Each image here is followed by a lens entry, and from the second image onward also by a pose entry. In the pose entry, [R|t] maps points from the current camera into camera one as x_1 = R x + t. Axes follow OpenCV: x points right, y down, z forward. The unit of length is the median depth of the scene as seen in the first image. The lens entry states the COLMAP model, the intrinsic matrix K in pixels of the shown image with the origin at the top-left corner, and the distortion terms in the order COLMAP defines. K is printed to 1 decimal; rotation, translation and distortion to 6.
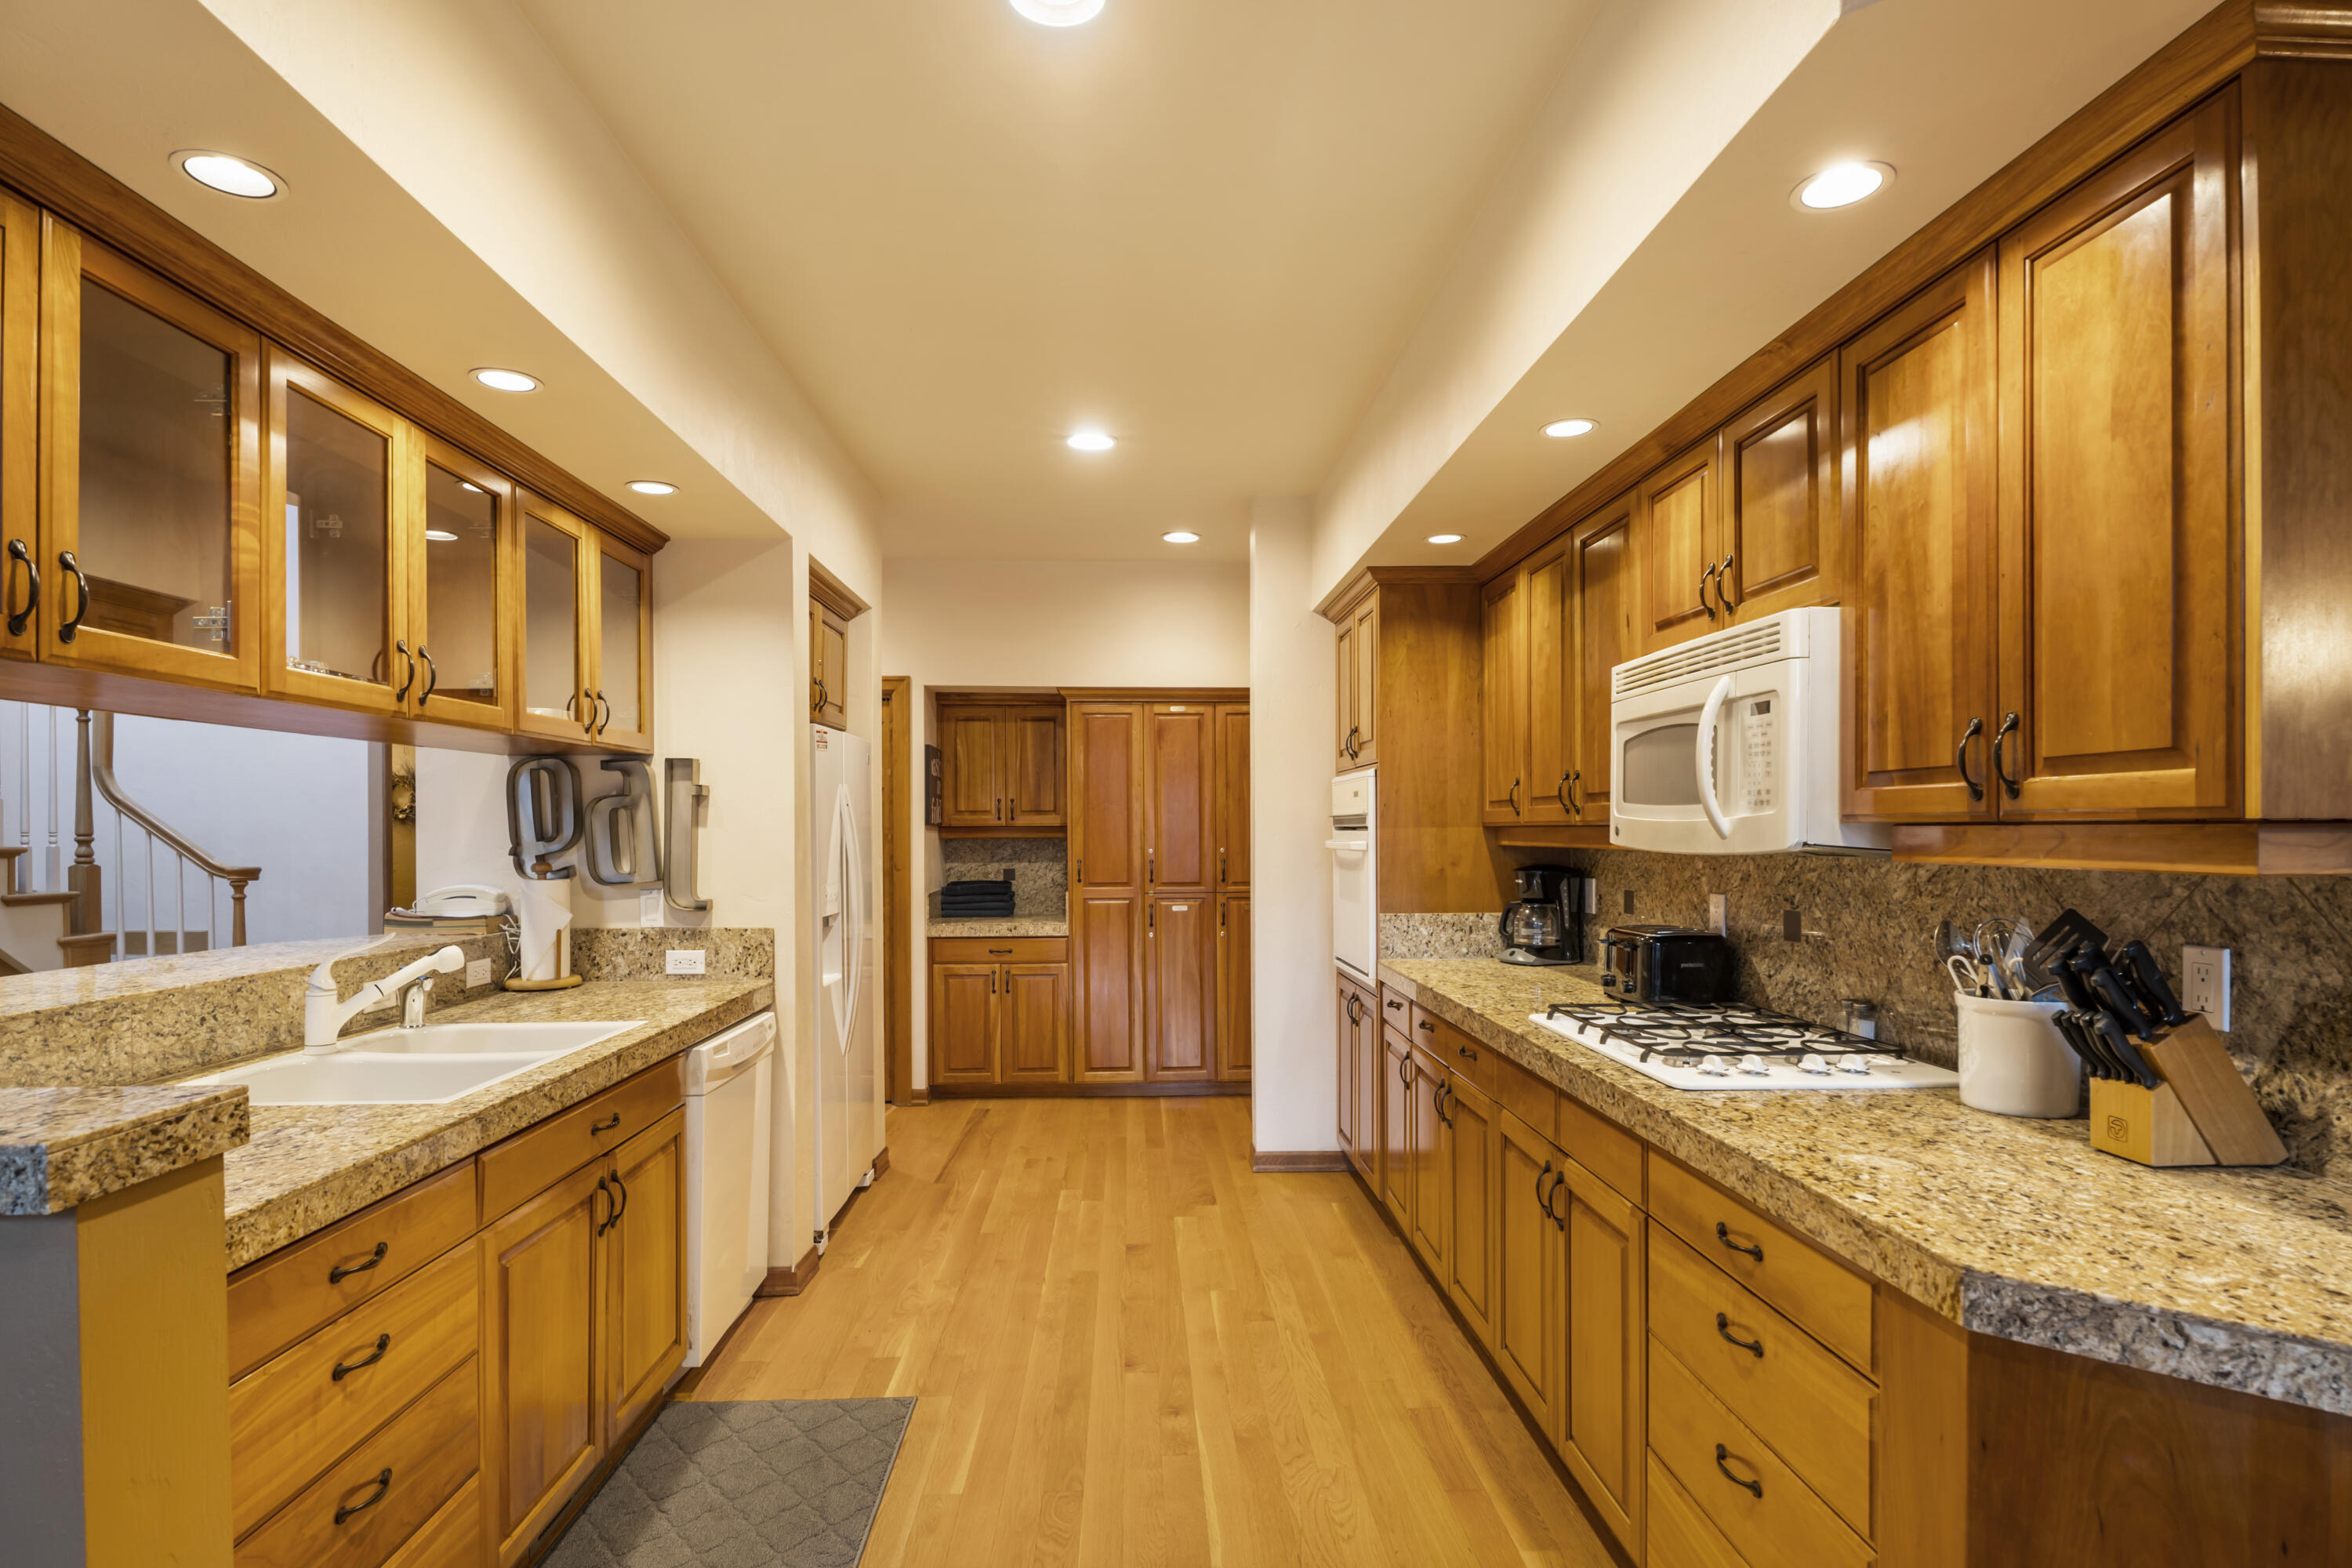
lens RADIAL K [[1179.2, 0, 1160.7], [0, 1179.2, 829.7], [0, 0, 1]] dist [-0.001379, 0.000288]
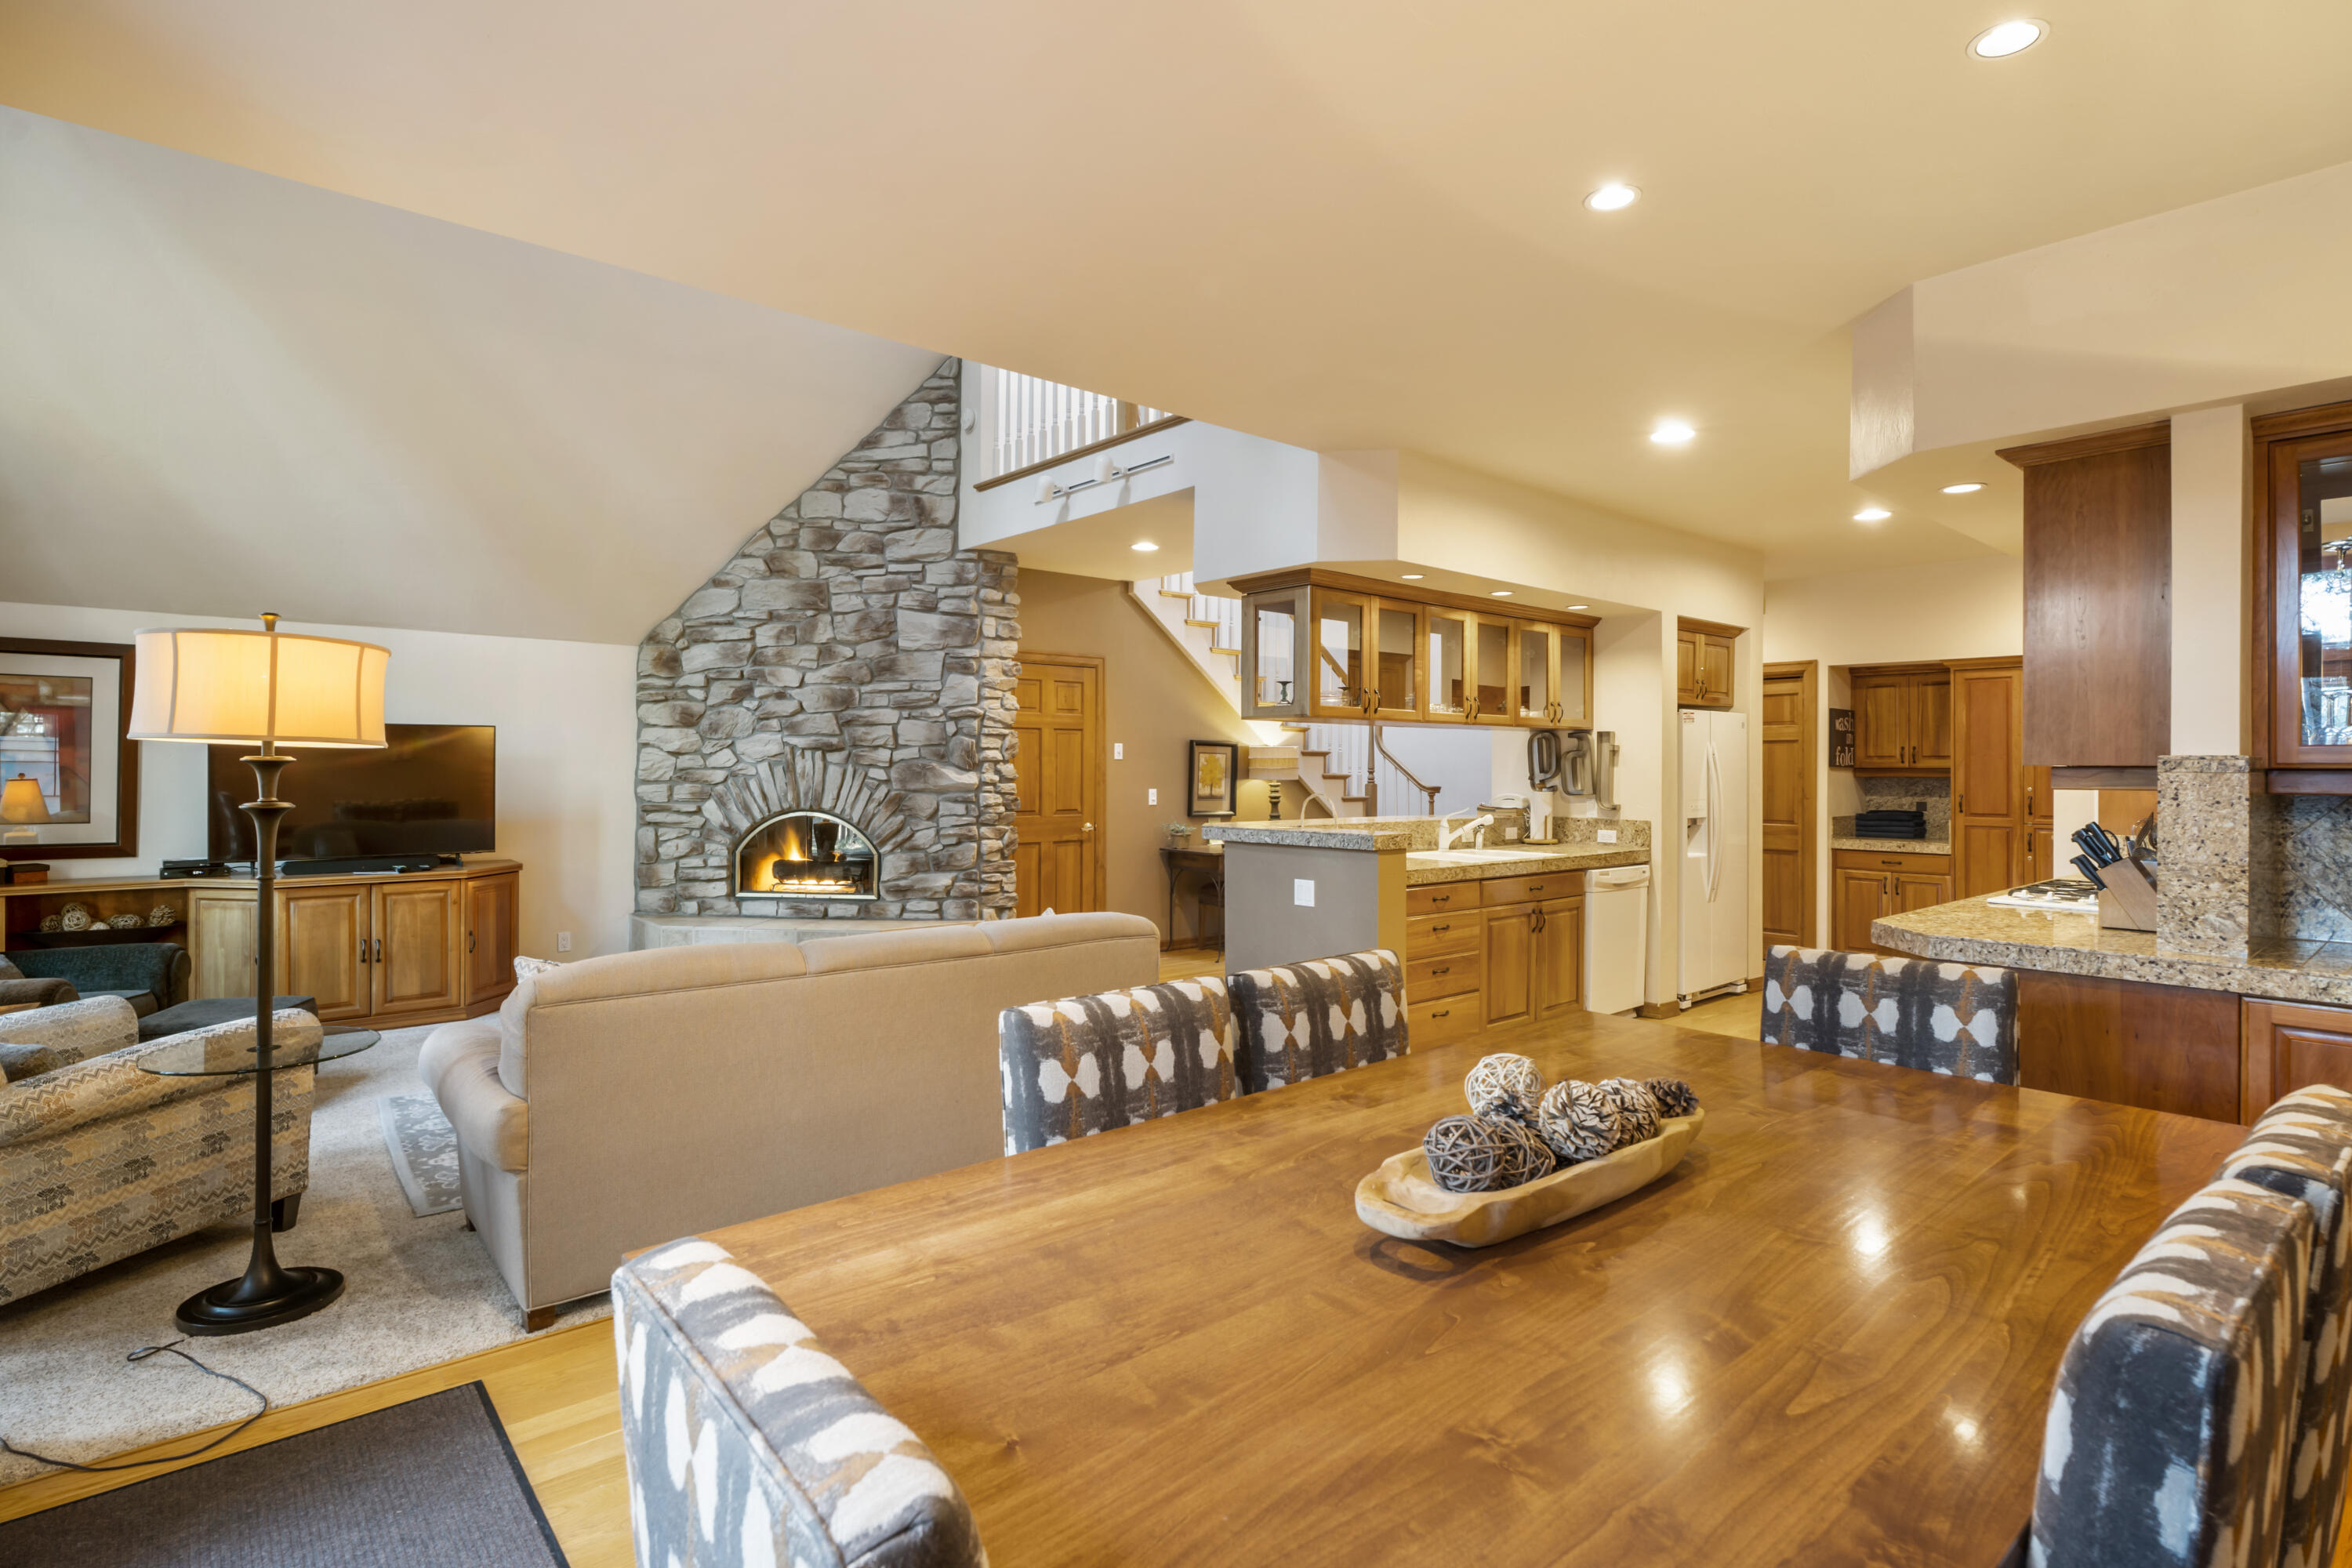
lens RADIAL K [[1156.6, 0, 1178.7], [0, 1156.6, 769.1], [0, 0, 1]] dist [-0.009369, 0.000585]
pose [[0.622865, 0.009132, -0.782276, 0.613423], [-0.008715, 0.999951, 0.004734, -0.001345], [0.782281, 0.003869, 0.622914, -0.701484]]
